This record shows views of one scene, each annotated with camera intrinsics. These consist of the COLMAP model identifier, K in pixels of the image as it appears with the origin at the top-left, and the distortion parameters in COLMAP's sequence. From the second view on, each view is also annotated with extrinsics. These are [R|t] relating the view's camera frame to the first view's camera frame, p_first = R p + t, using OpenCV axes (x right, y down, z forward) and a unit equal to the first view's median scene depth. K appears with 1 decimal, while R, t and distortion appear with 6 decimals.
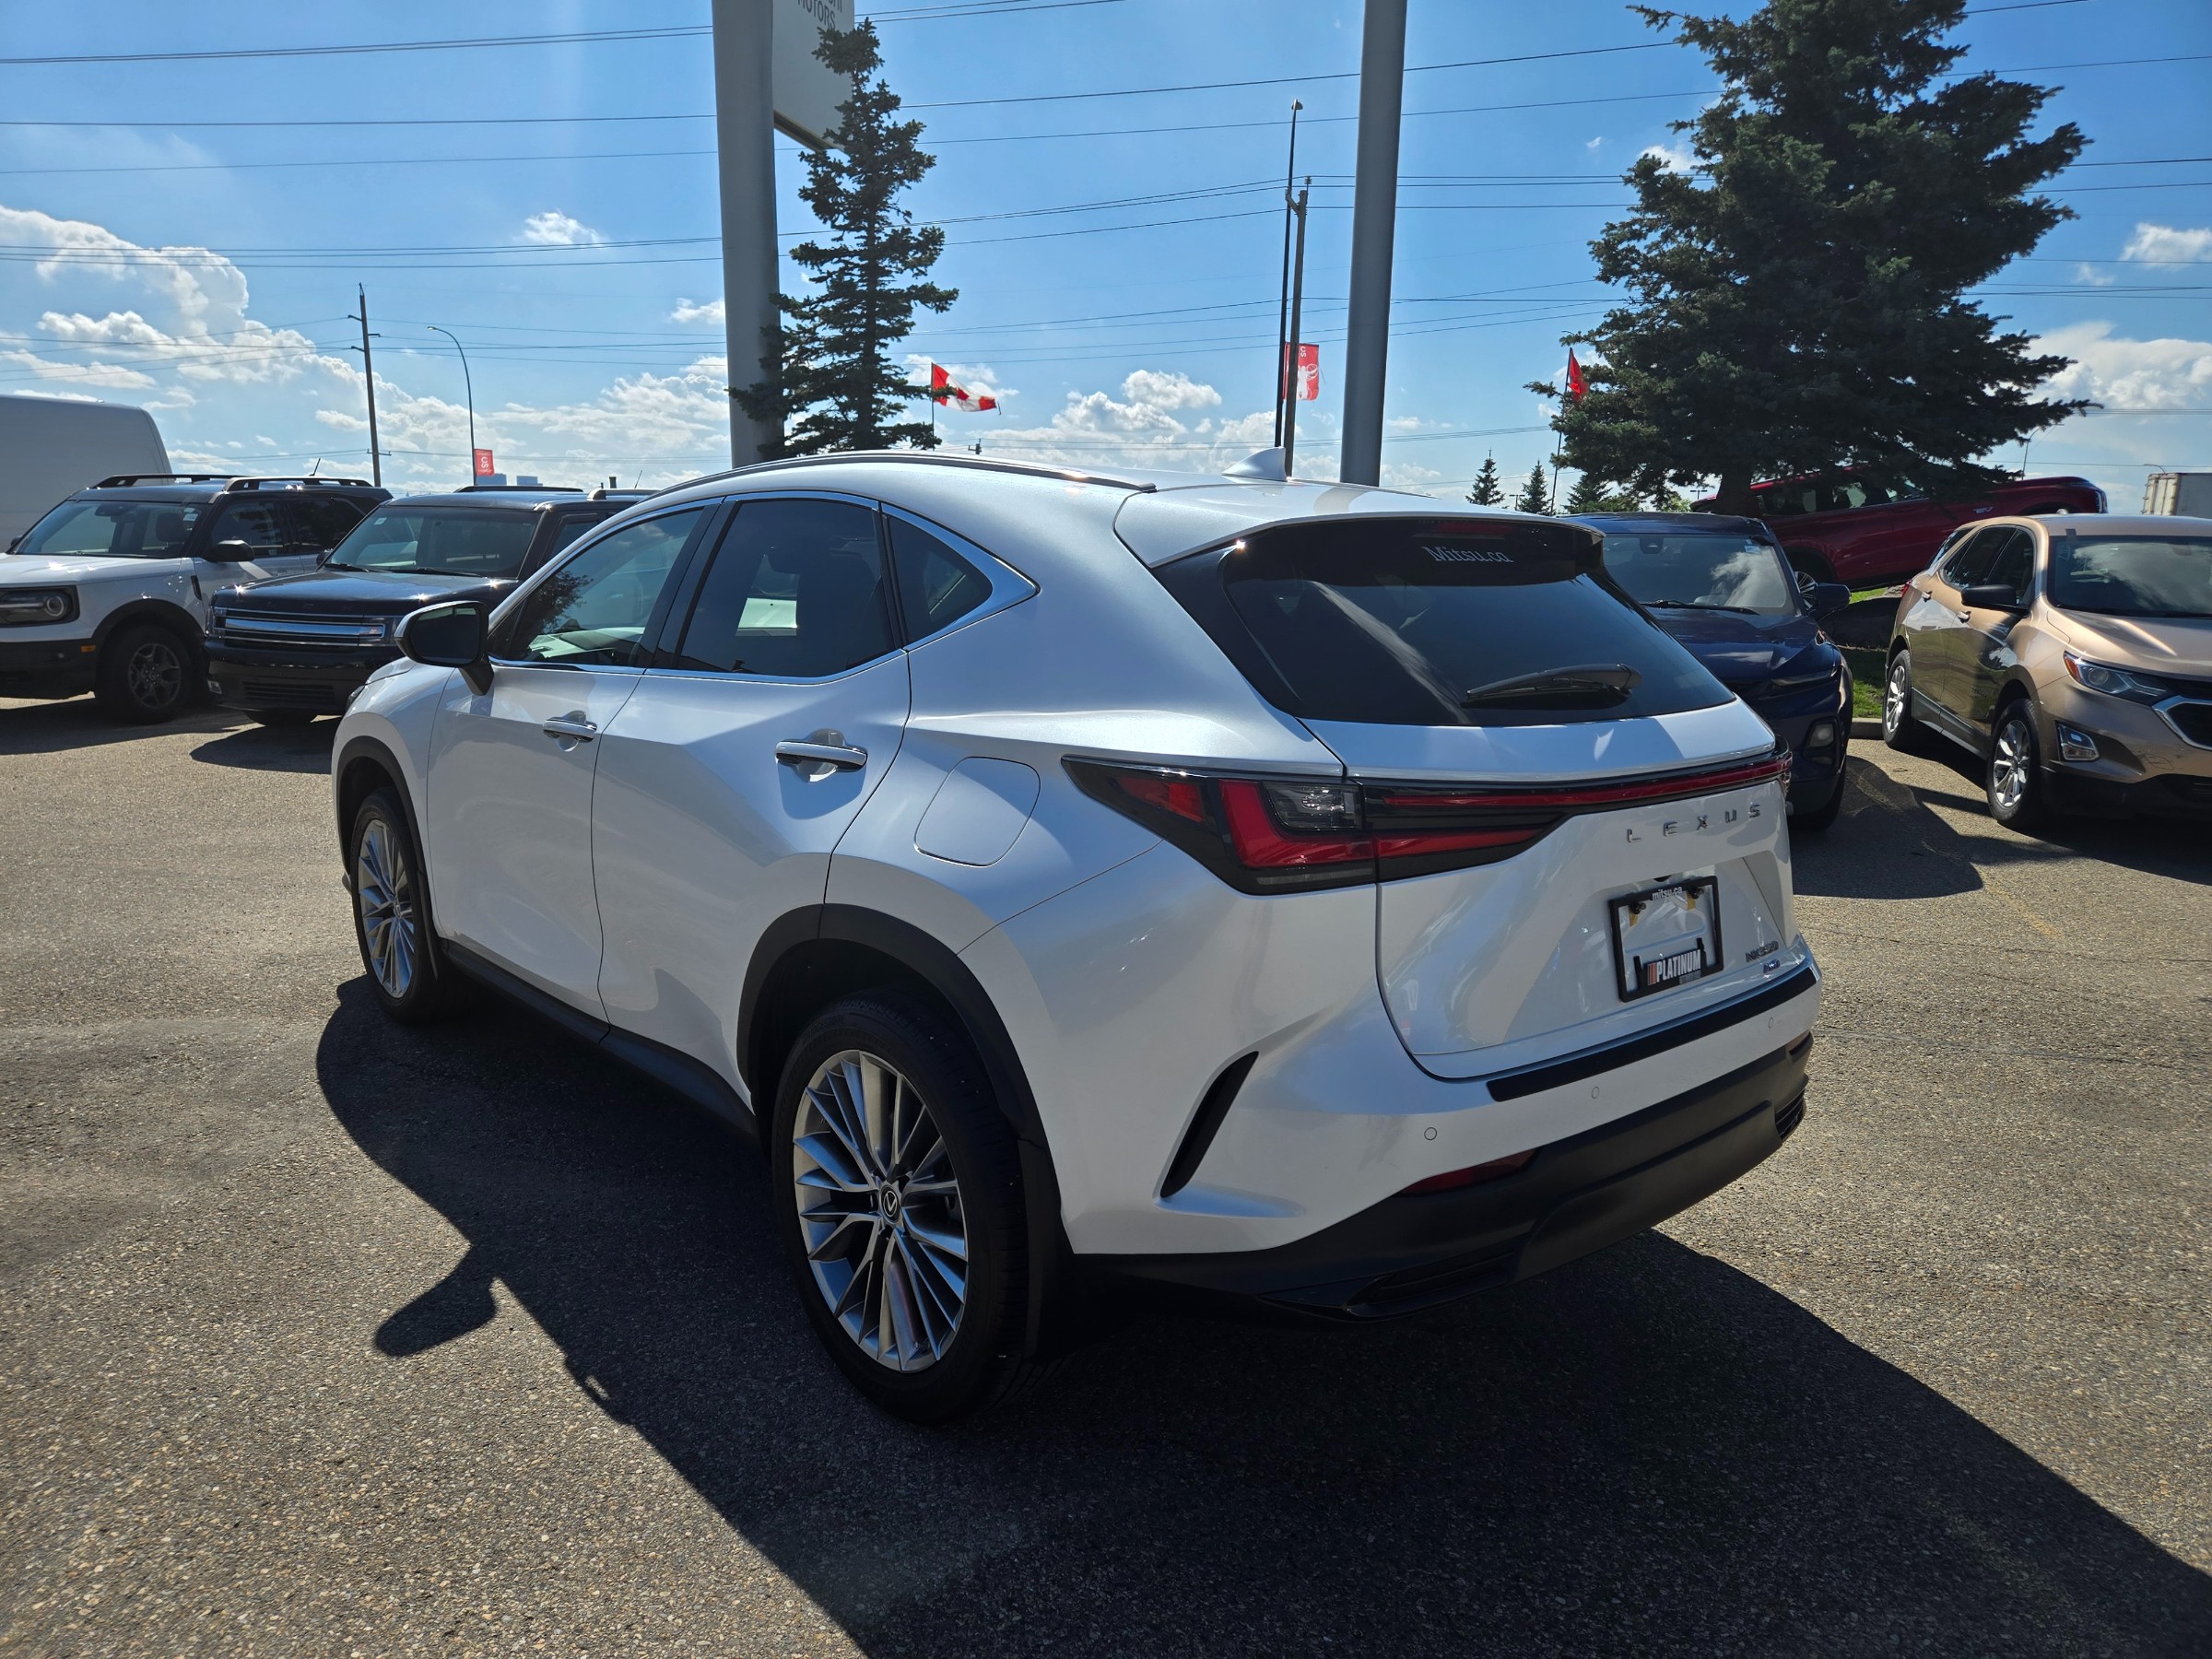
lens RADIAL K [[1498.2, 0, 1089.8], [0, 1498.2, 838.8], [0, 0, 1]] dist [0.059211, -0.042857]
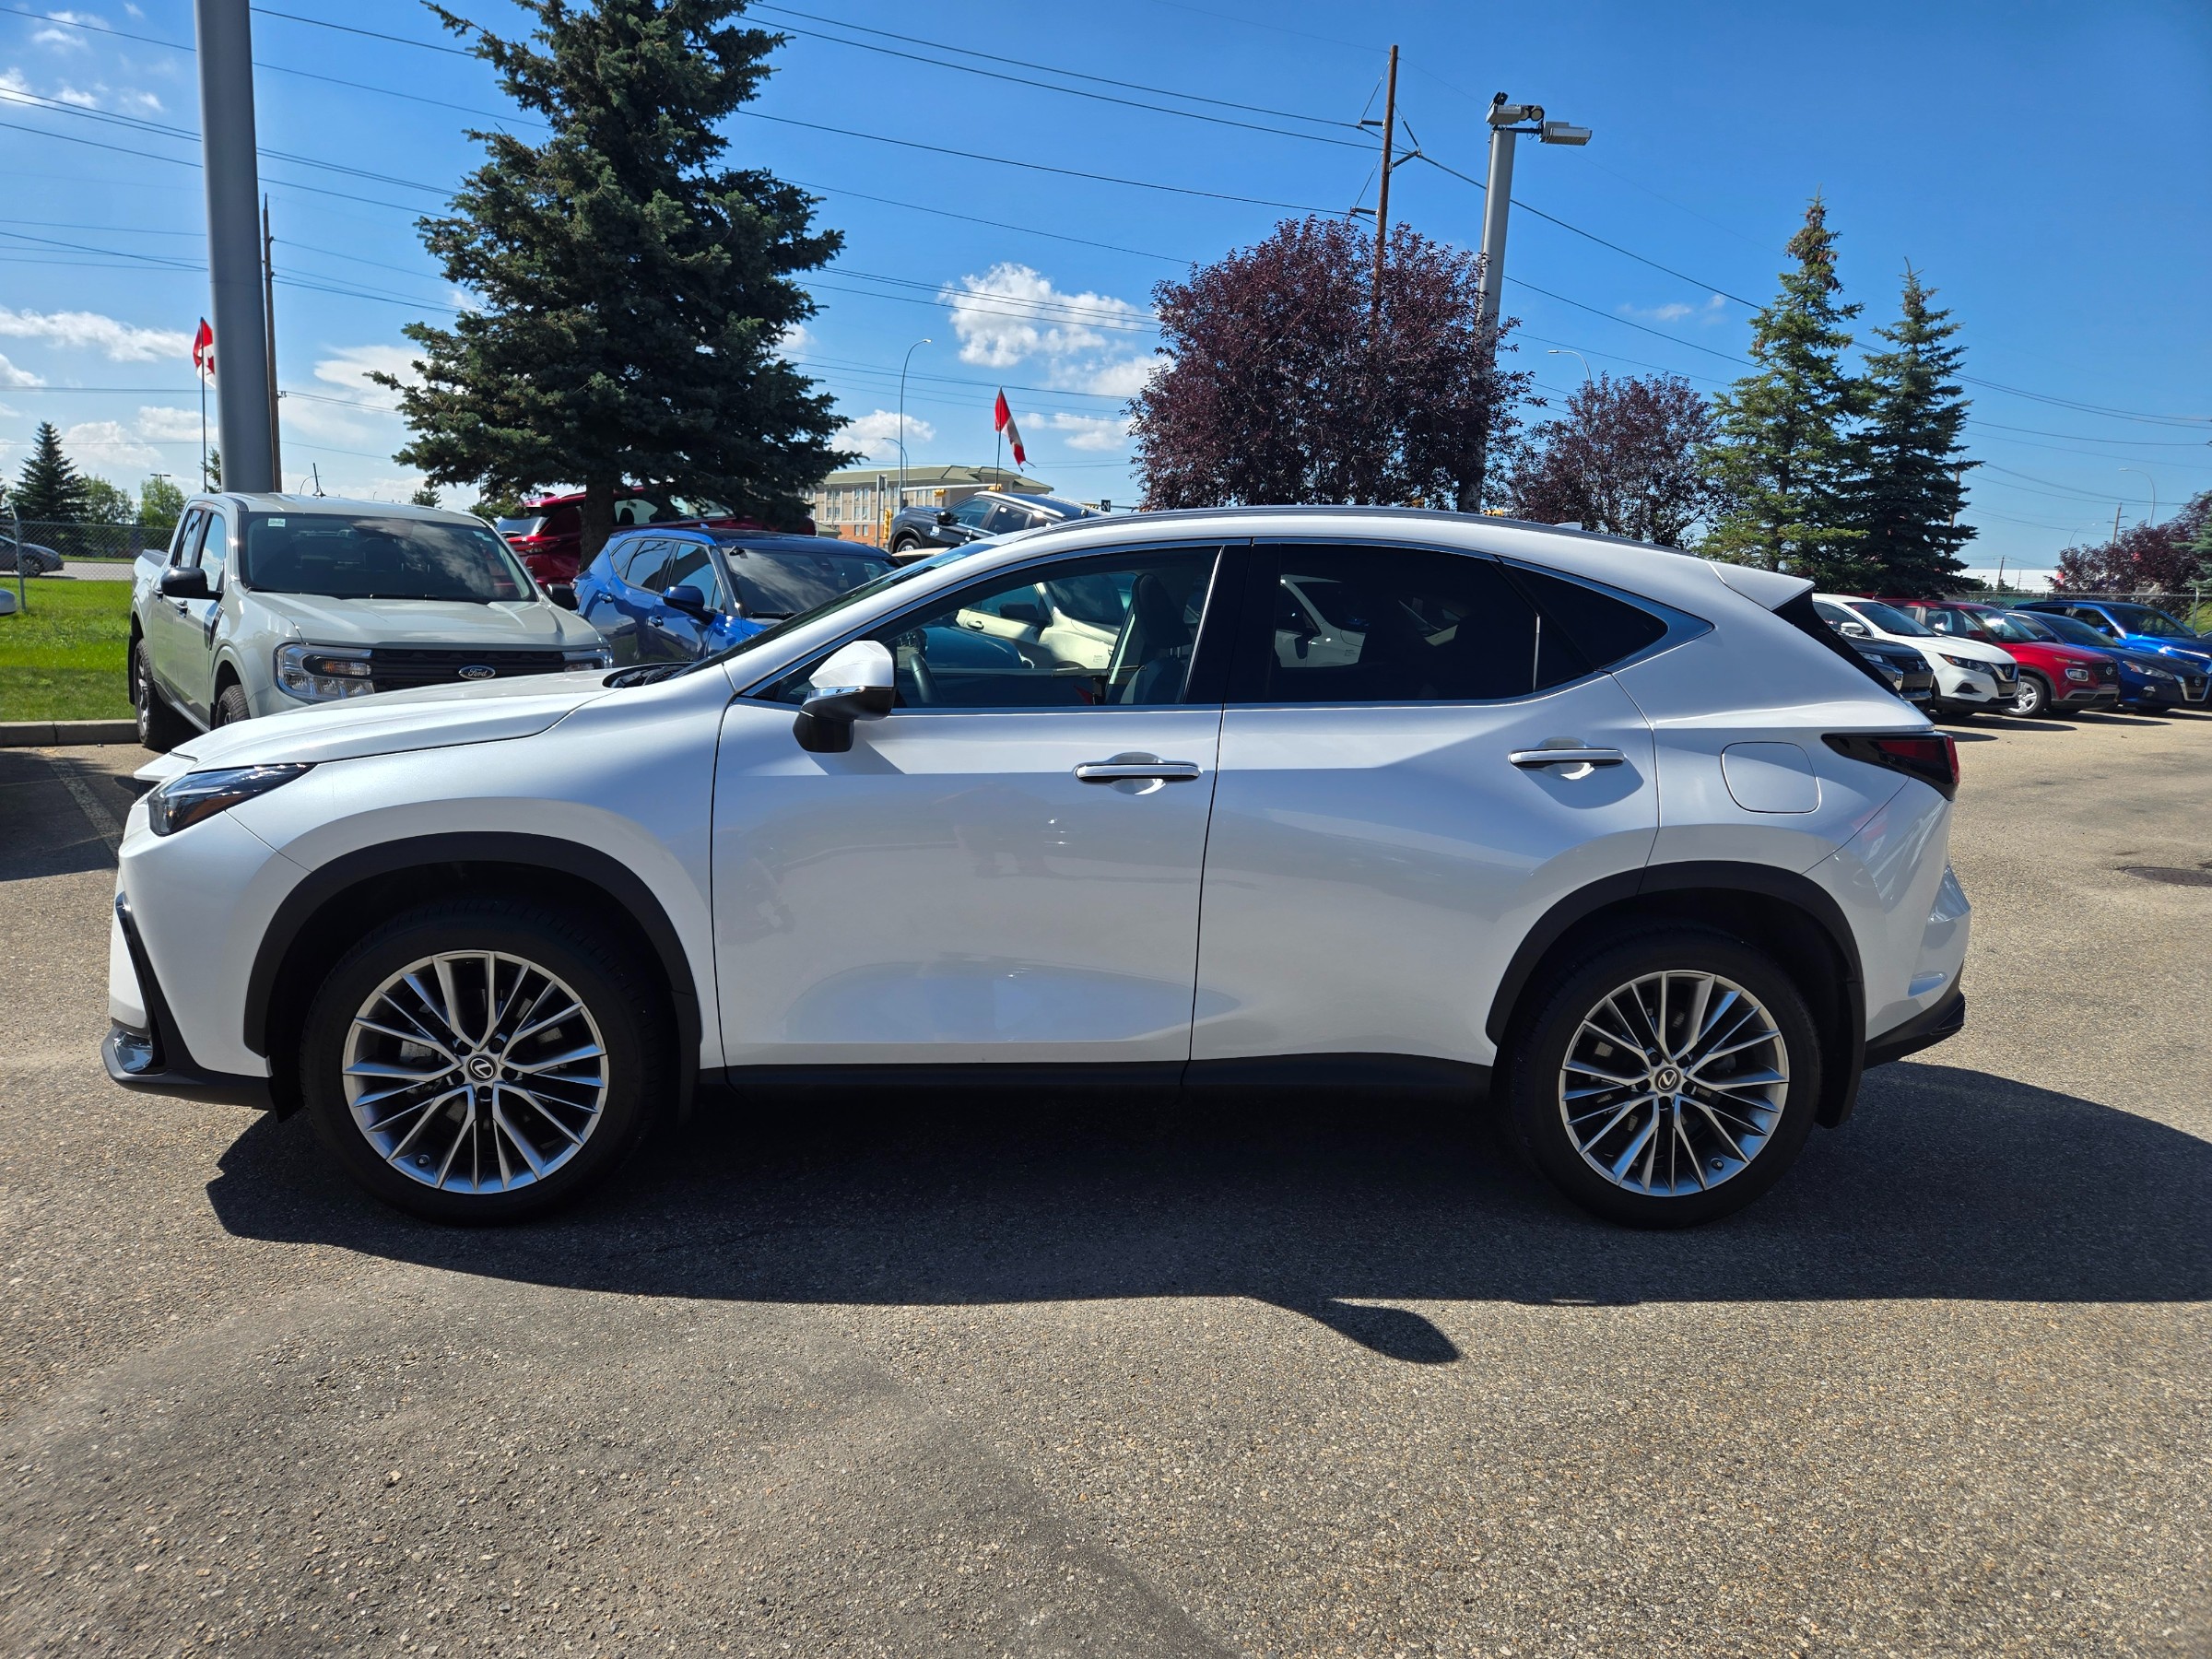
lens RADIAL K [[1498.2, 0, 1097.3], [0, 1498.2, 839.1], [0, 0, 1]] dist [0.059211, -0.042857]
pose [[0.570928, -0.127514, 0.811037, -0.290680], [0.124957, 0.989852, 0.067665, -0.024637], [-0.811435, 0.062714, 0.581068, 0.117993]]
